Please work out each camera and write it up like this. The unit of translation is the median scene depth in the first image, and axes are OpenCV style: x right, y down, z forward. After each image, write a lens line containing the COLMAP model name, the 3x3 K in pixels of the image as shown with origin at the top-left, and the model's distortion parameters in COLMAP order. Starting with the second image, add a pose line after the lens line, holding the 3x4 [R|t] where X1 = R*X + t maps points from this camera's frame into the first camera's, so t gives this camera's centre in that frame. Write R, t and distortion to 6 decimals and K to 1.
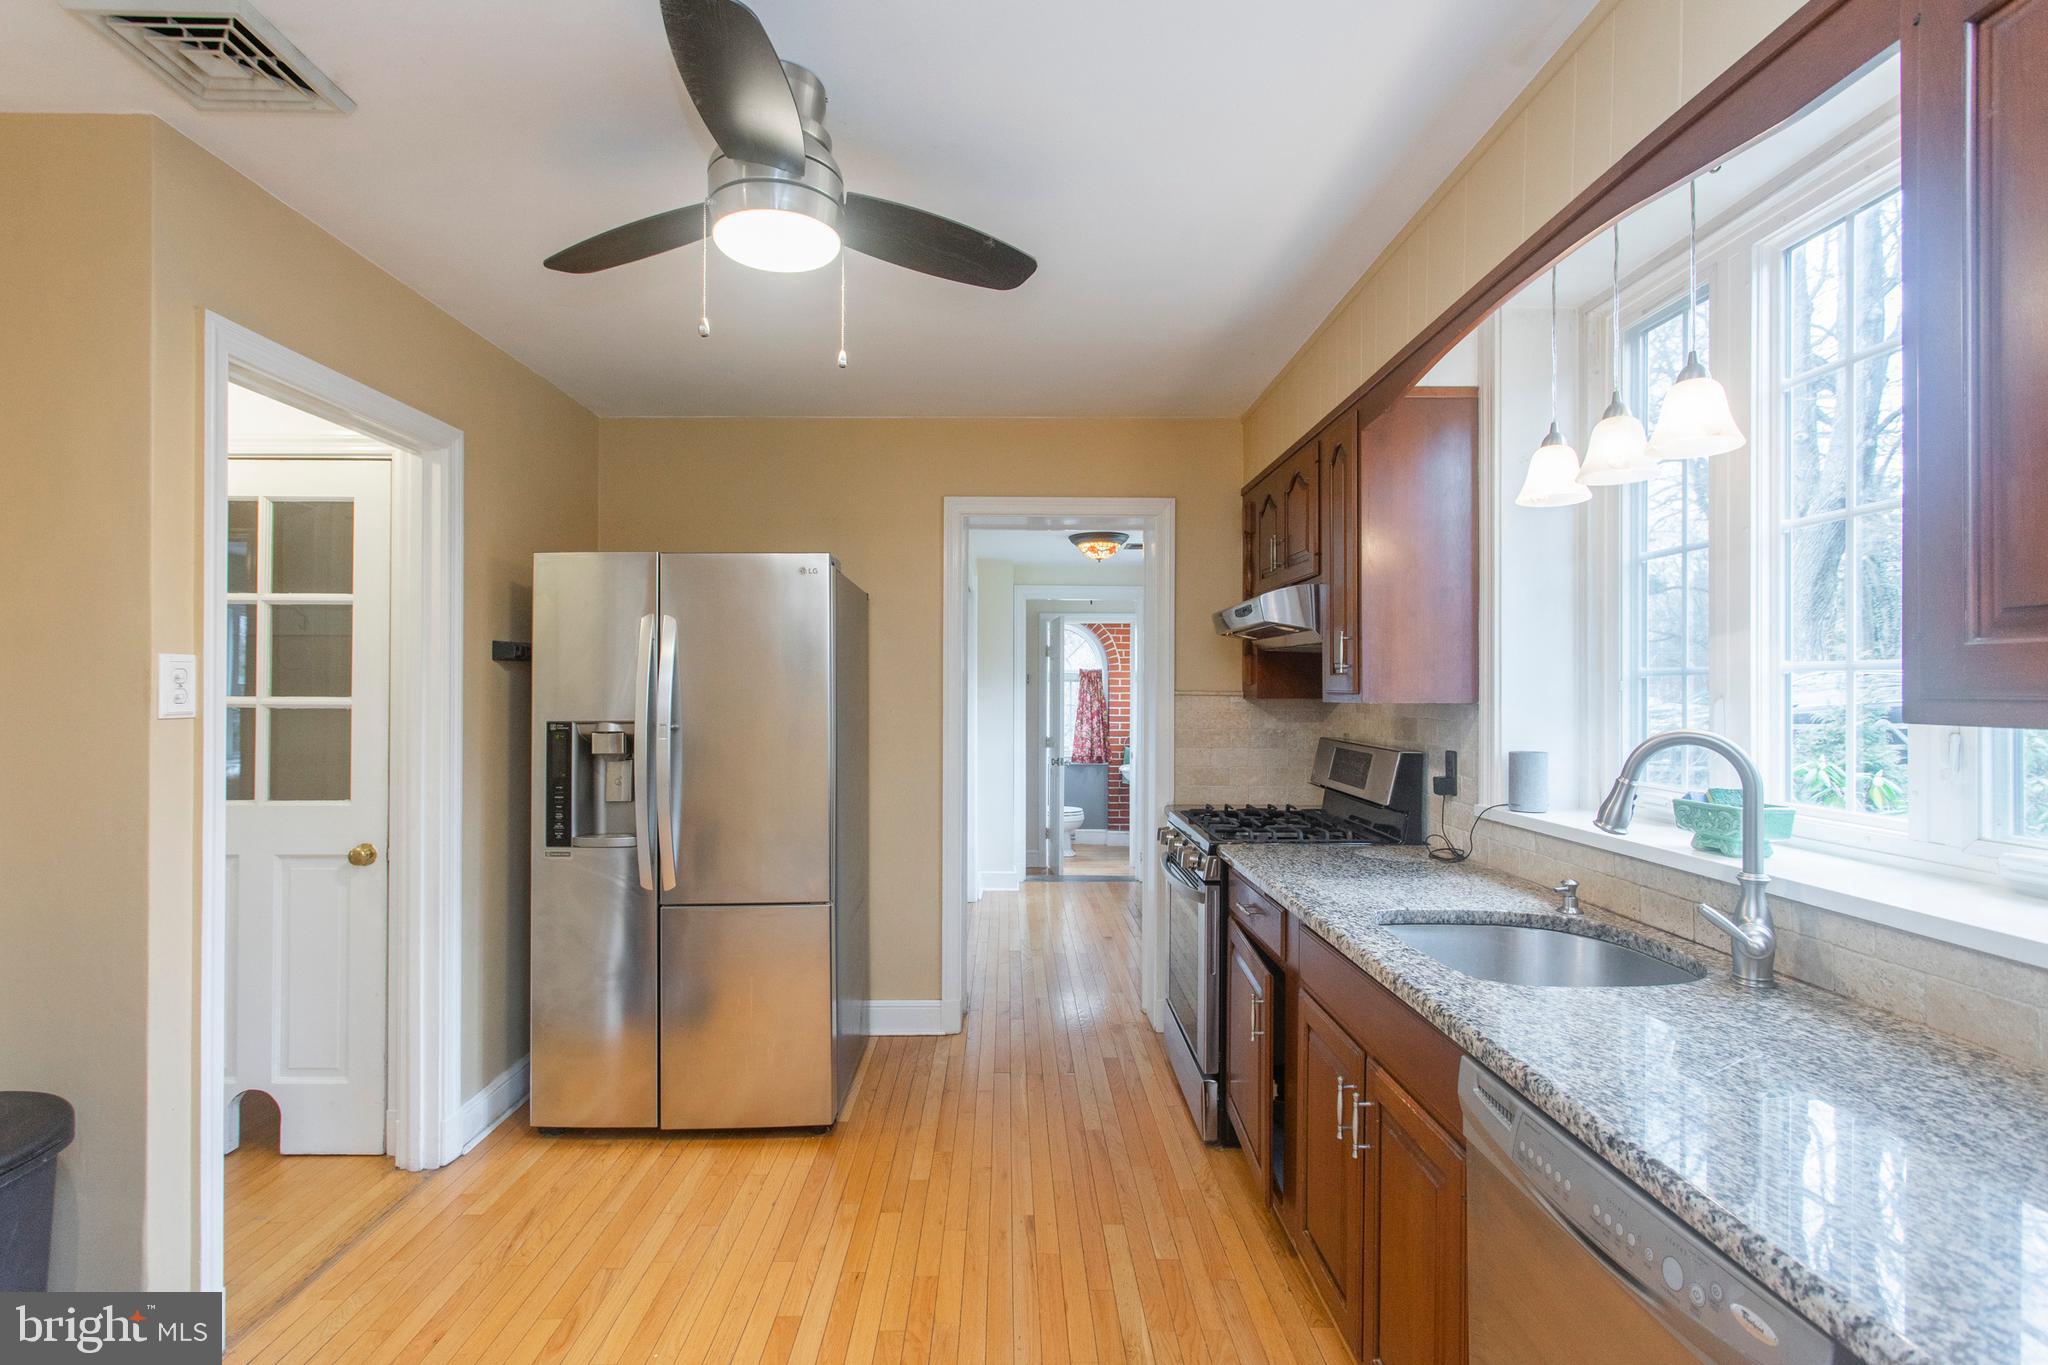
lens RADIAL K [[983.9, 0, 1024.5], [0, 983.9, 682.5], [0, 0, 1]] dist [-0.005786, 0.004406]
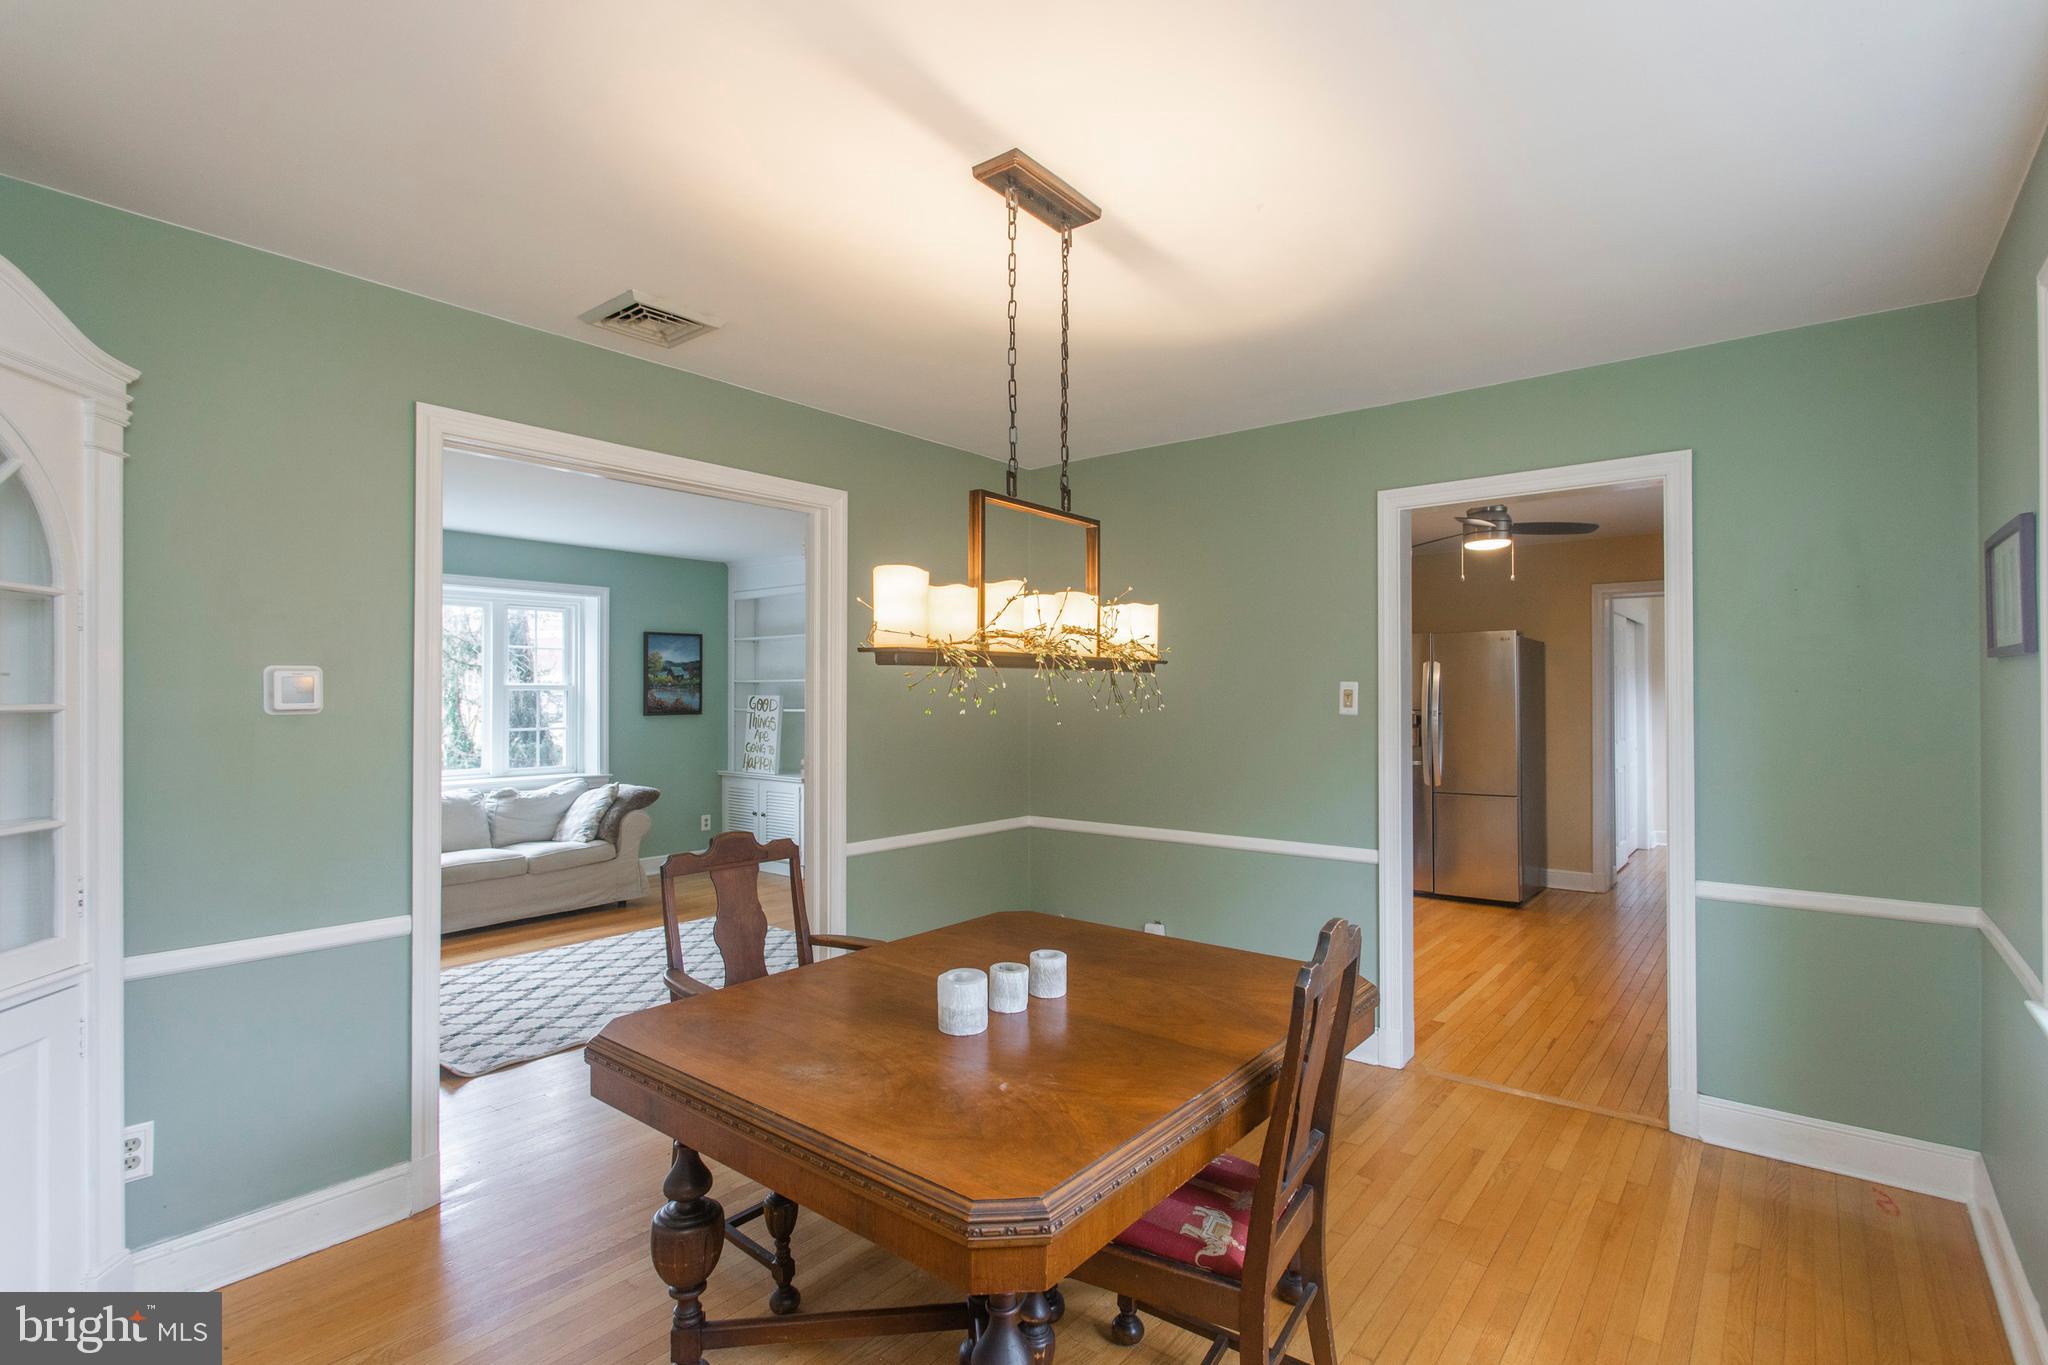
lens RADIAL K [[983.9, 0, 1029.6], [0, 983.9, 679.7], [0, 0, 1]] dist [-0.005786, 0.004406]
pose [[0.770824, -0.005797, -0.637022, 0.237464], [0.001520, 0.999972, -0.007260, -0.009585], [0.637046, 0.004628, 0.770812, -0.900791]]
